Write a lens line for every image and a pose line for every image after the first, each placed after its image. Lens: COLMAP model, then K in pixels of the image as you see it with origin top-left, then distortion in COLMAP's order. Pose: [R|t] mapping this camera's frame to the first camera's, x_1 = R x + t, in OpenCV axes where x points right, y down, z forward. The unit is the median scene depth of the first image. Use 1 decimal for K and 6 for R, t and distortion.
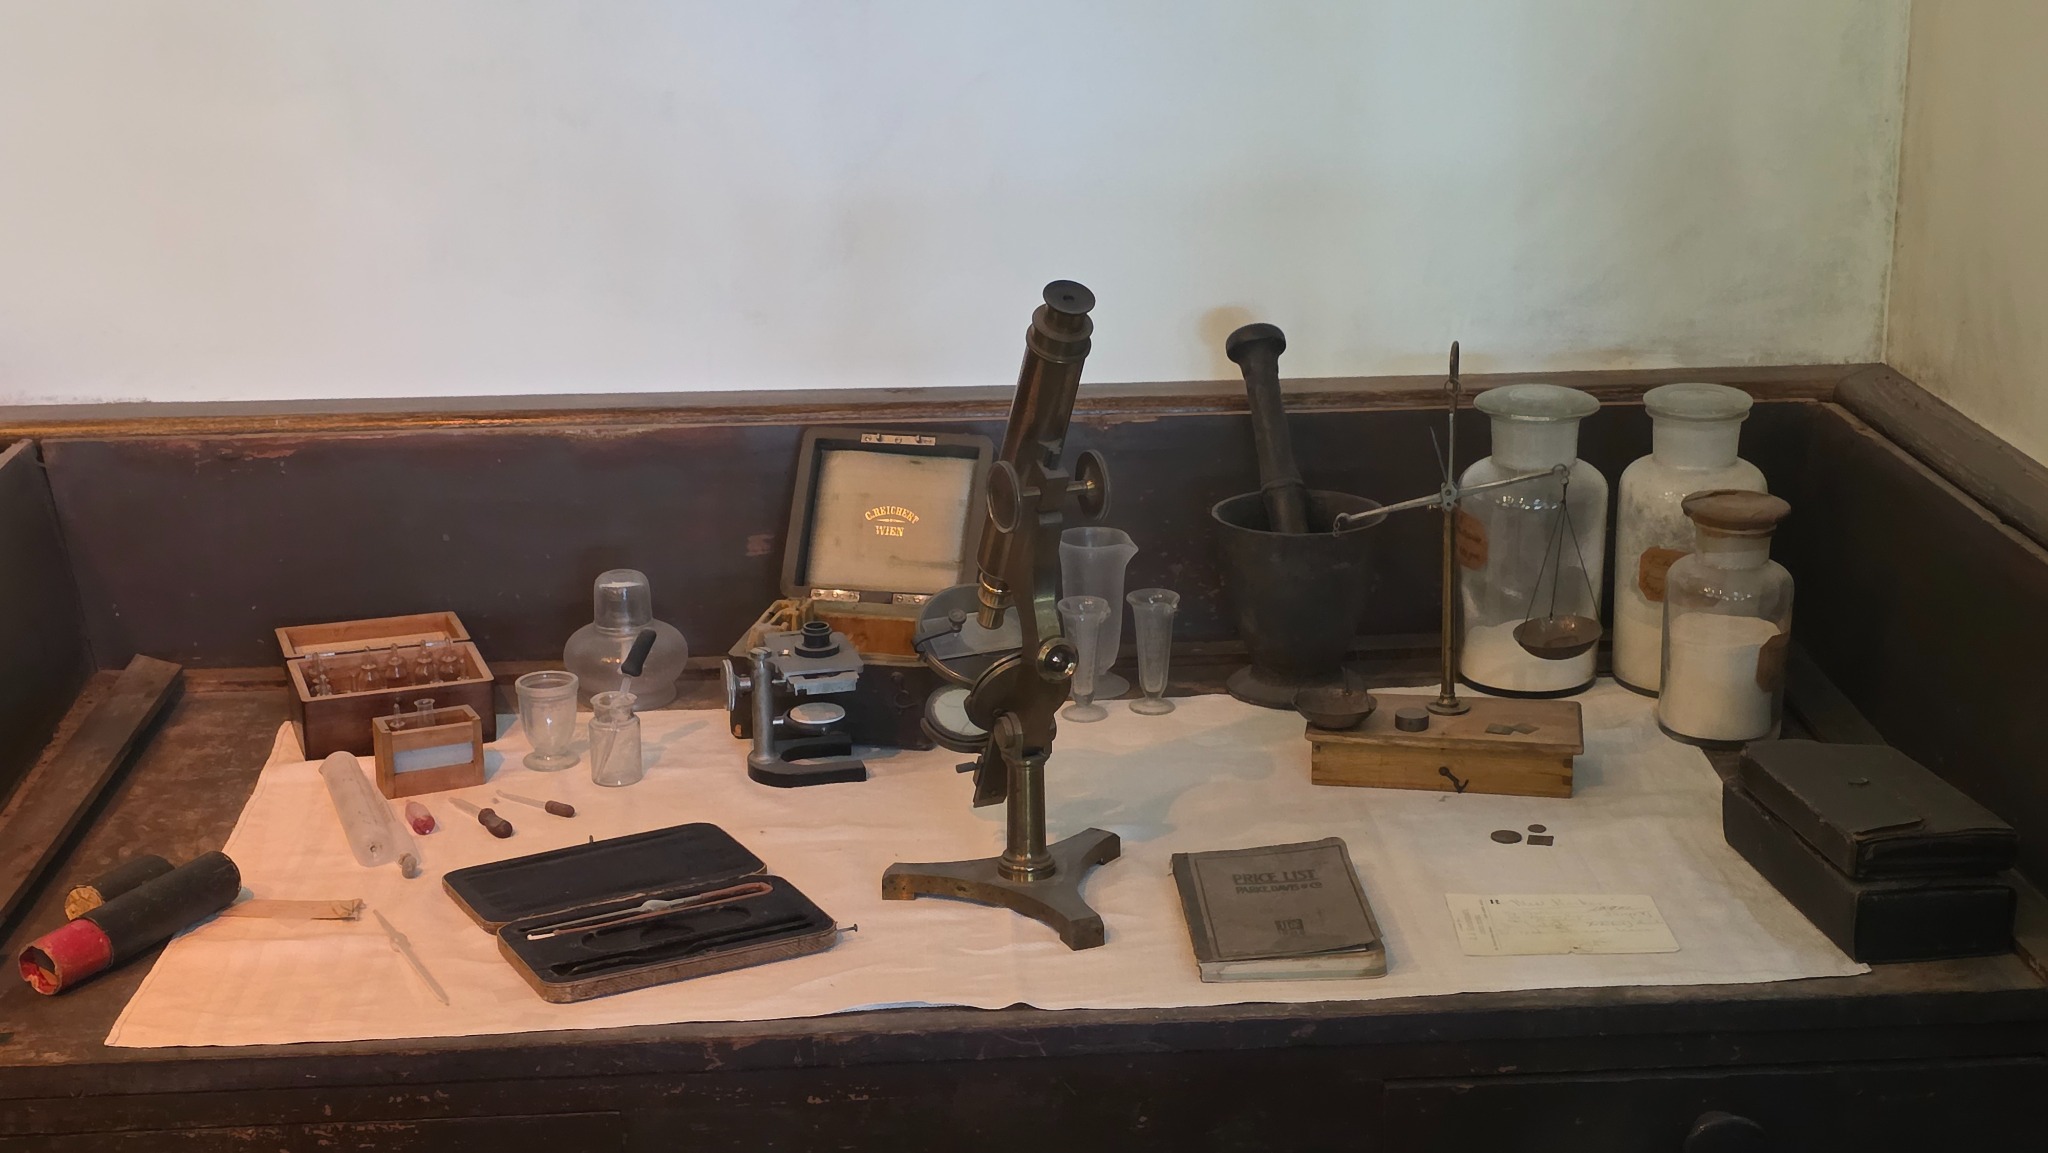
lens RADIAL K [[3128.2, 0, 1024.0], [0, 3128.2, 576.5], [0, 0, 1]] dist [0.090854, 0.020123]
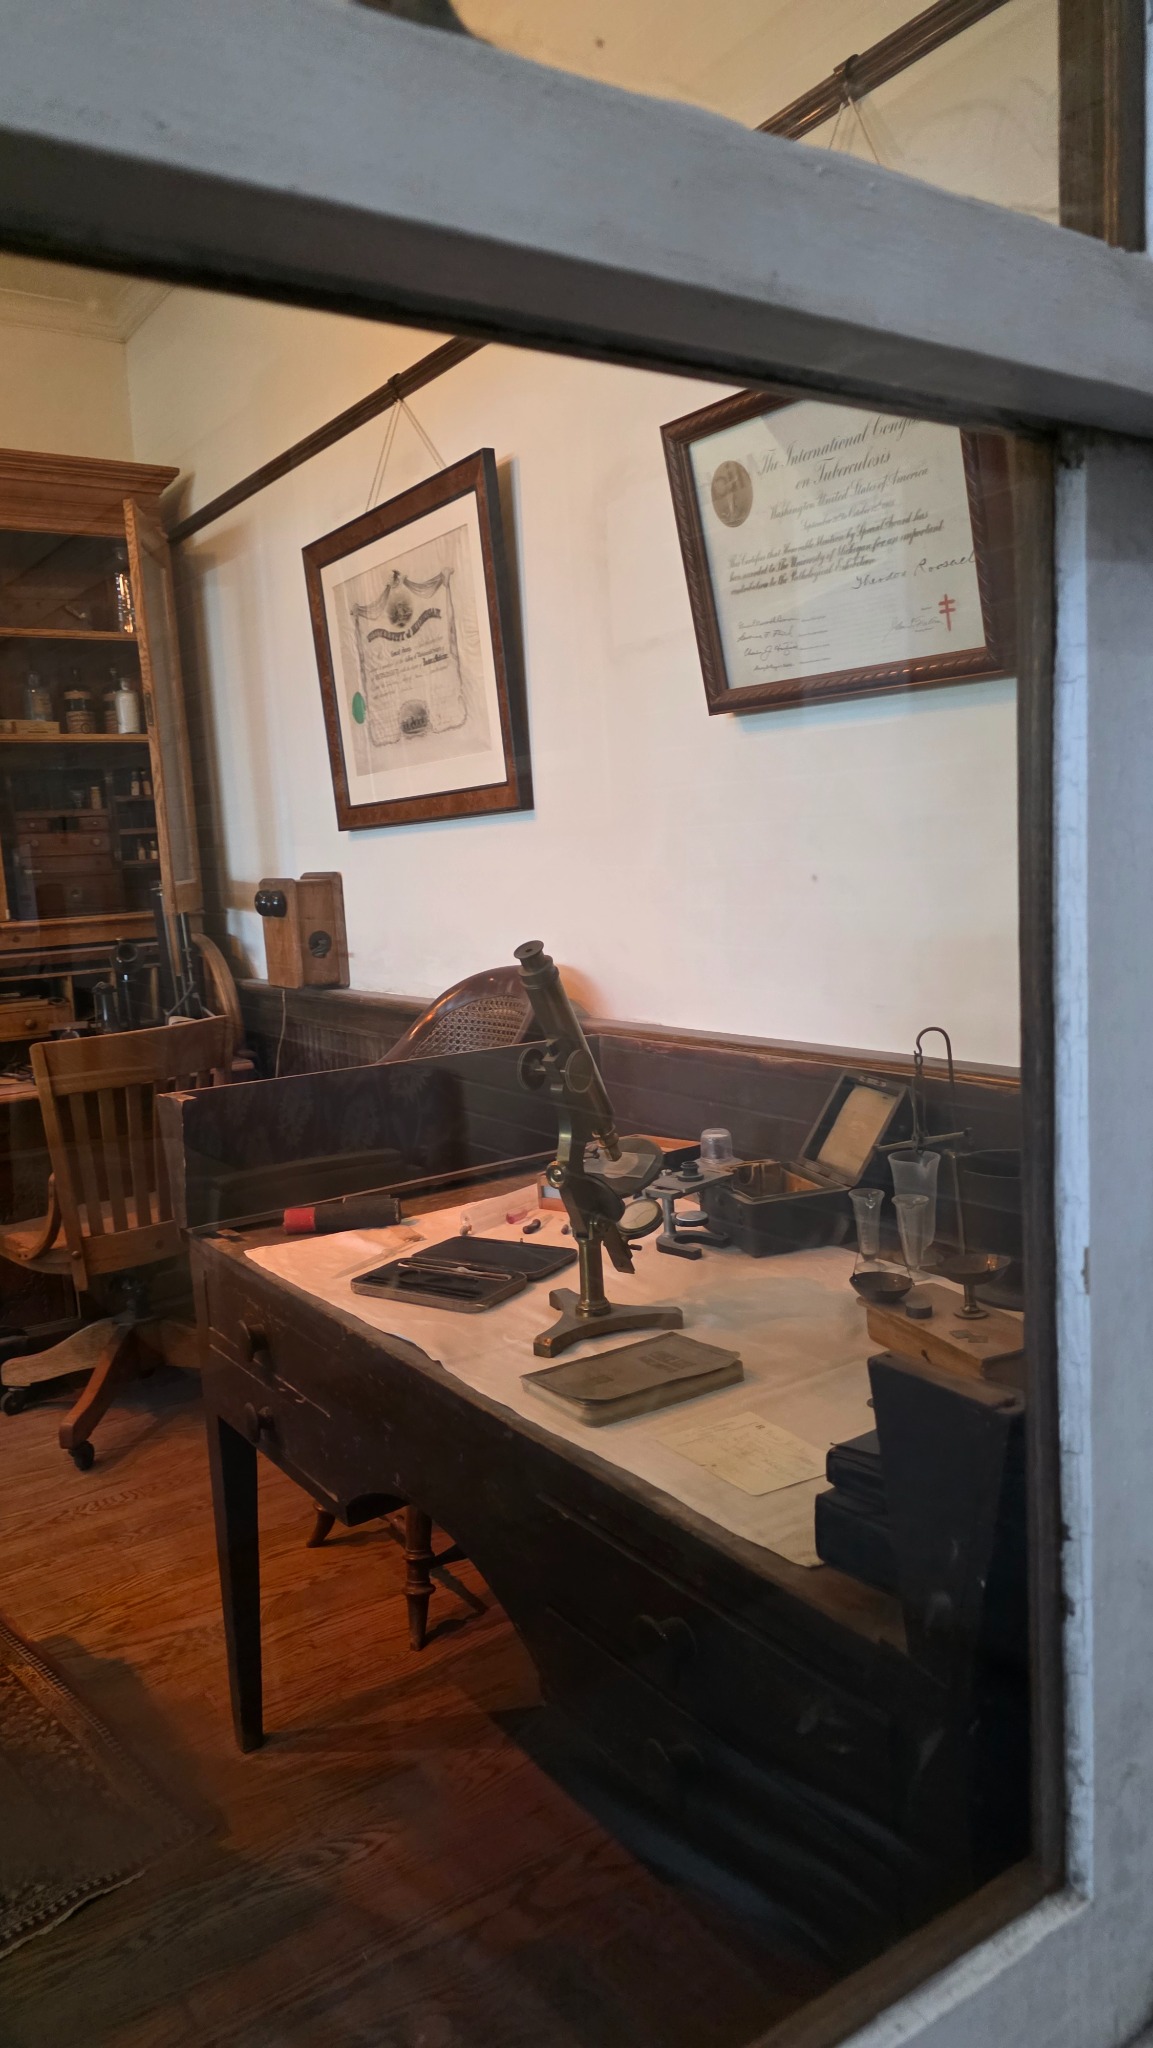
lens RADIAL K [[1378.6, 0, 576.5], [0, 1378.6, 1024.0], [0, 0, 1]] dist [0.005902, -0.036703]
pose [[0.499066, 0.091517, -0.861718, 0.549292], [-0.194687, 0.980828, -0.008587, -0.041588], [0.844411, 0.172050, 0.507315, 0.543399]]
